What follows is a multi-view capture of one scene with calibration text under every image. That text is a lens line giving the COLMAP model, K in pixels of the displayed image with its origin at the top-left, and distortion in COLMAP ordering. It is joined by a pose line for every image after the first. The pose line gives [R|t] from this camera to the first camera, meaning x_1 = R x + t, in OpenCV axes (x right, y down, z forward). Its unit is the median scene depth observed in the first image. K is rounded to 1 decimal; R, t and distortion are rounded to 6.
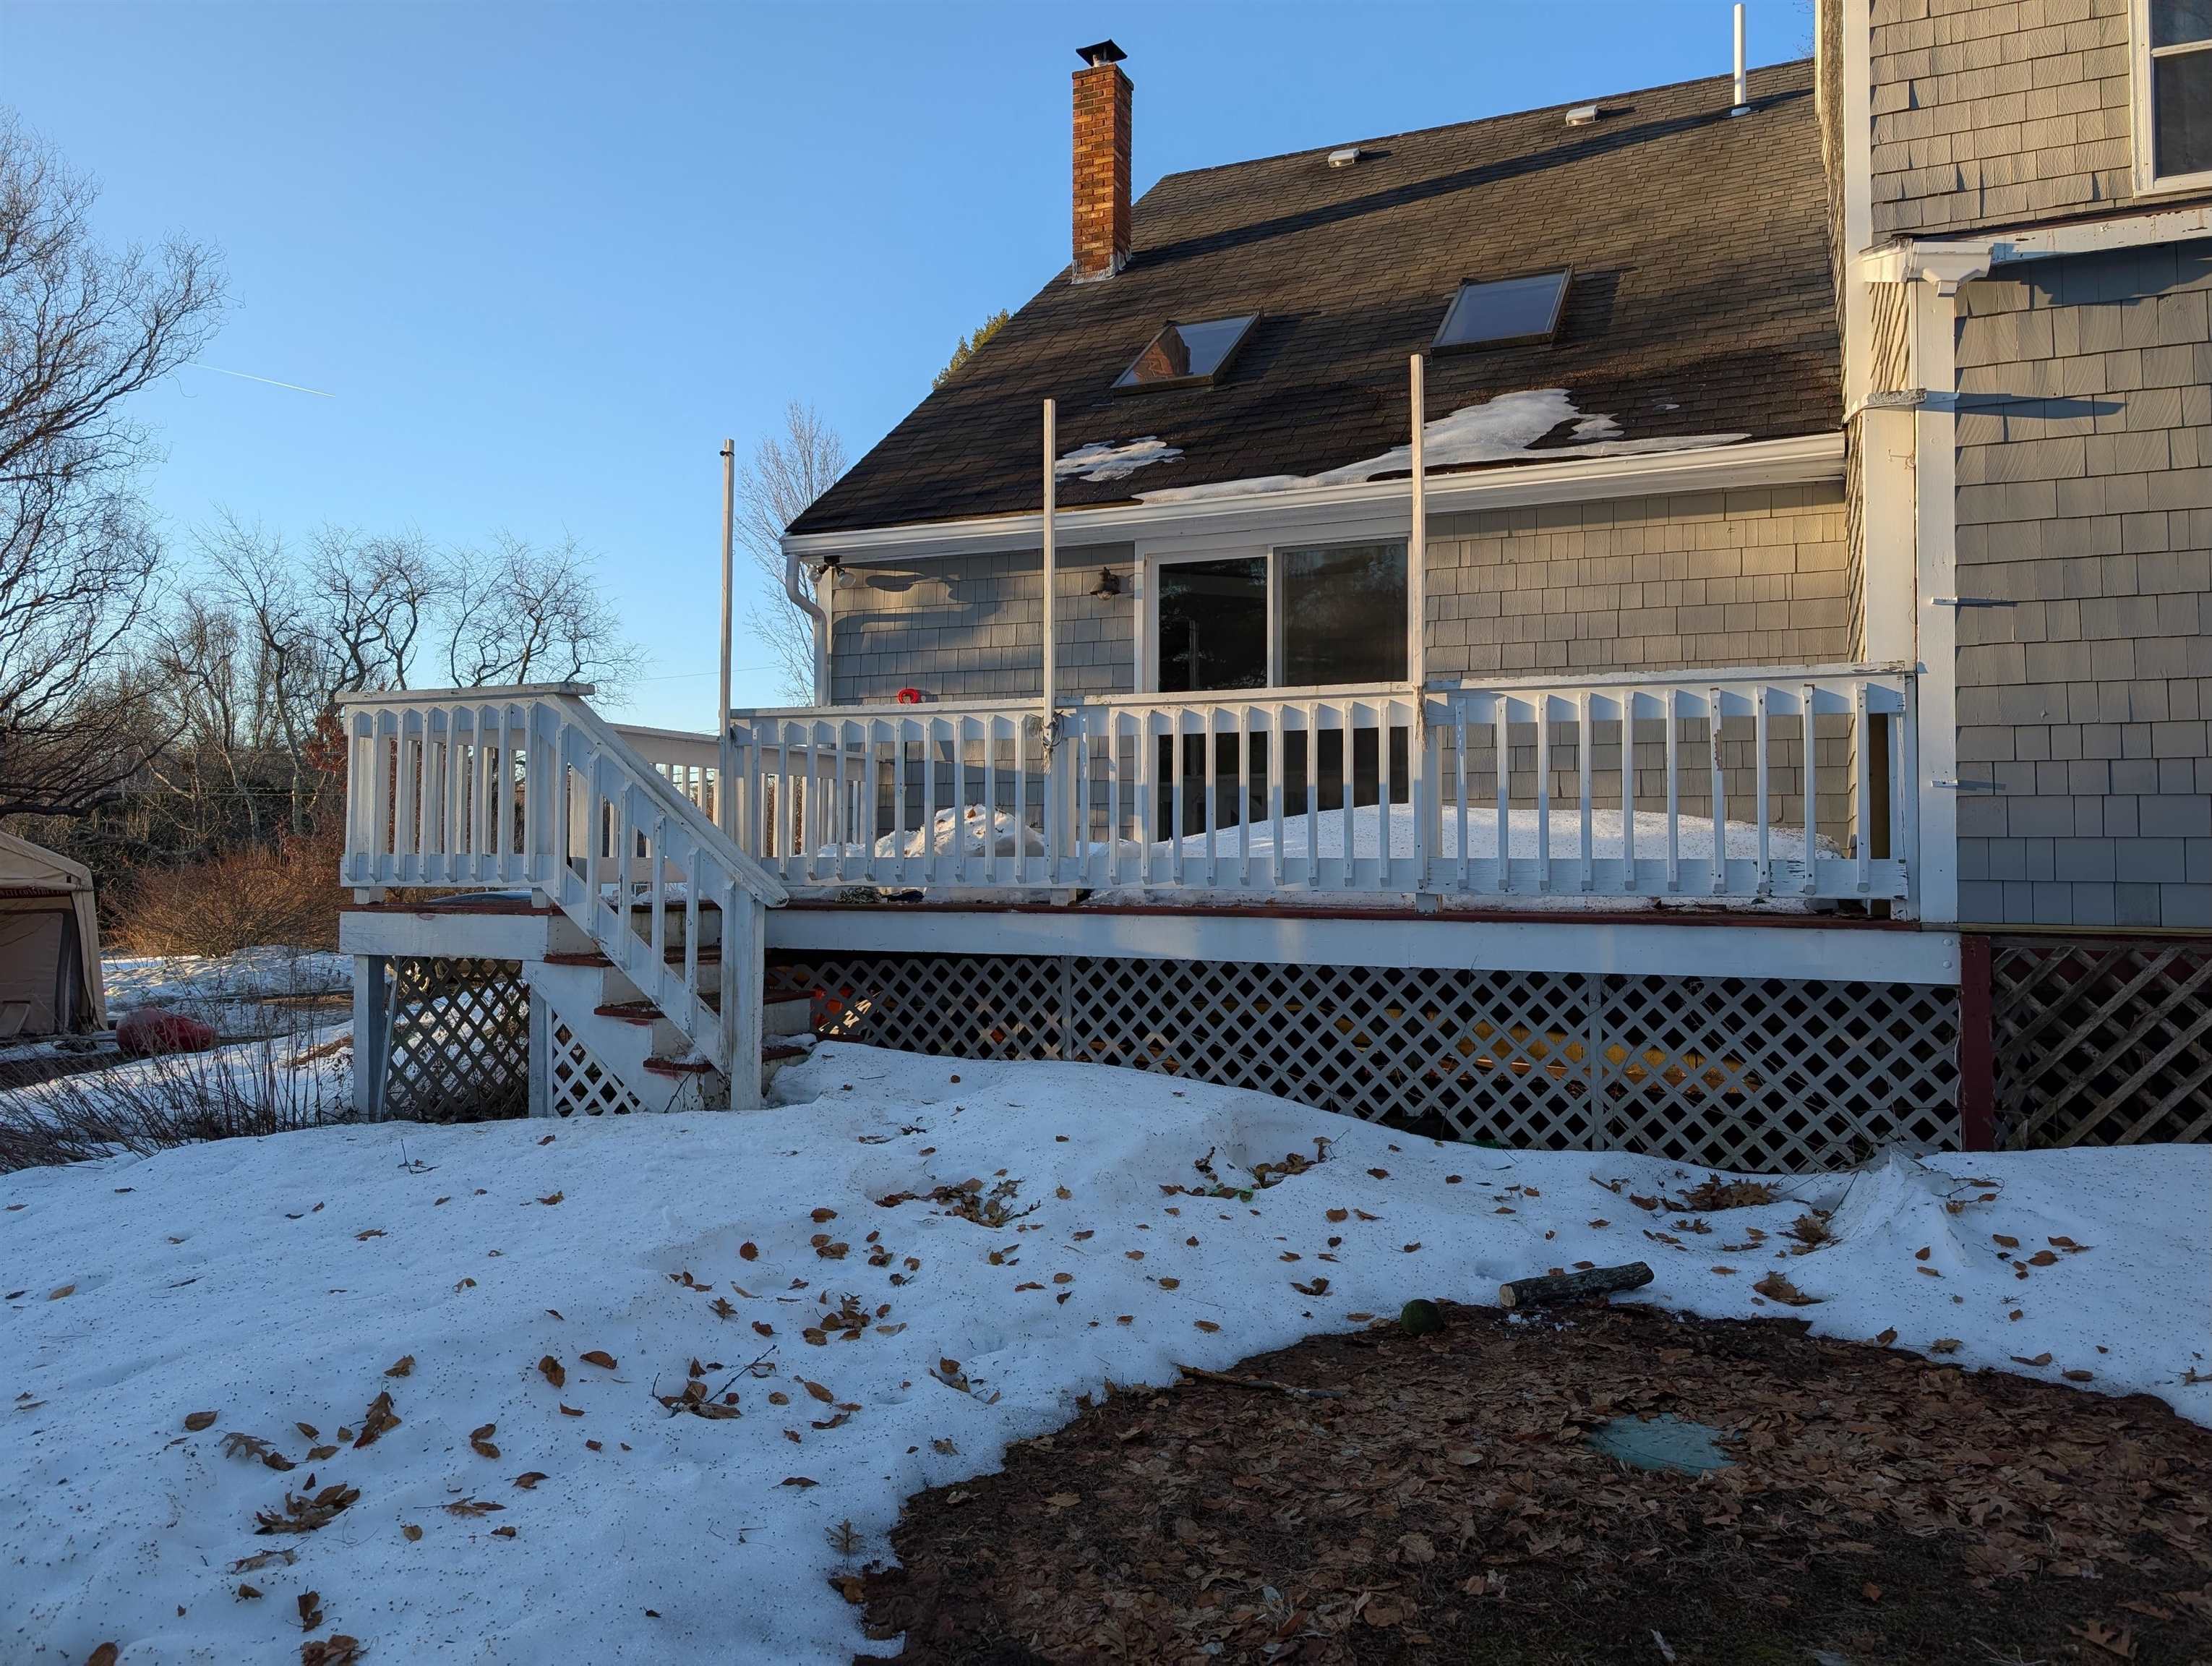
lens RADIAL K [[1601.5, 0, 1106.9], [0, 1601.5, 819.1], [0, 0, 1]] dist [0.026315, -0.019639]
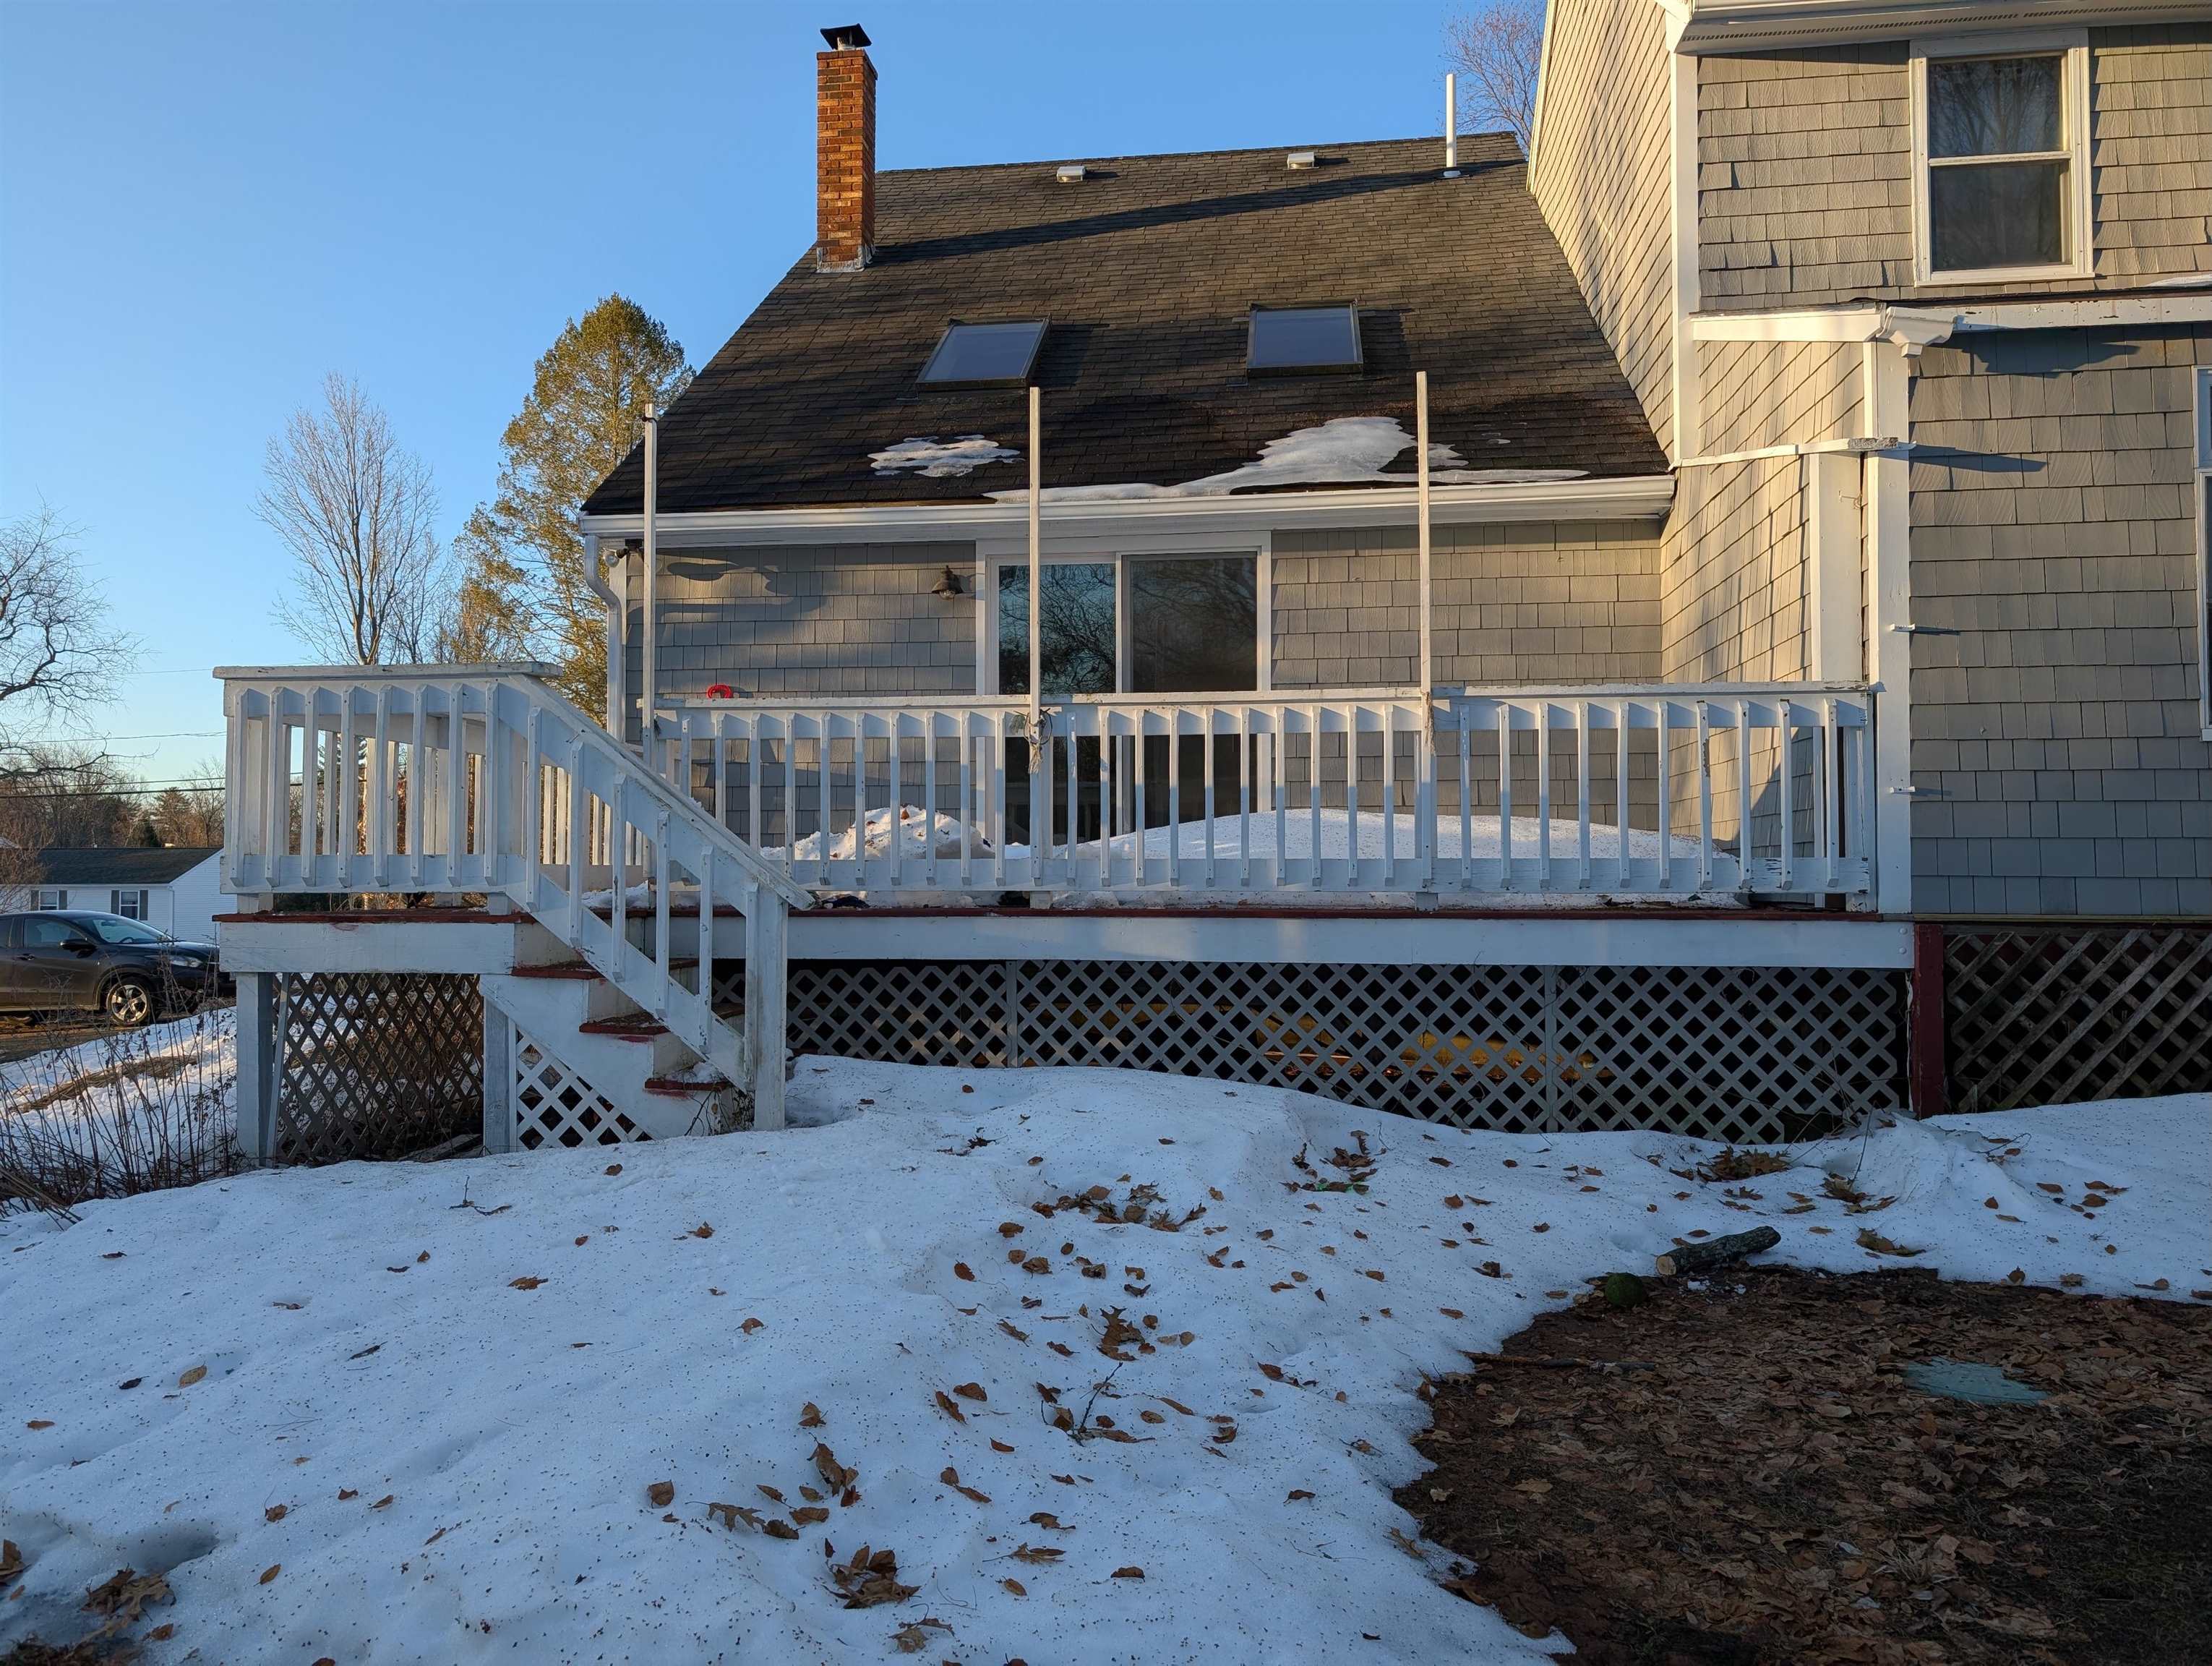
lens RADIAL K [[1601.5, 0, 1109.4], [0, 1601.5, 838.9], [0, 0, 1]] dist [0.026315, -0.019639]
pose [[0.963938, 0.003385, 0.266104, -0.277432], [-0.004191, 0.999988, 0.002461, 0.010278], [-0.266093, -0.003488, 0.963941, 0.055147]]
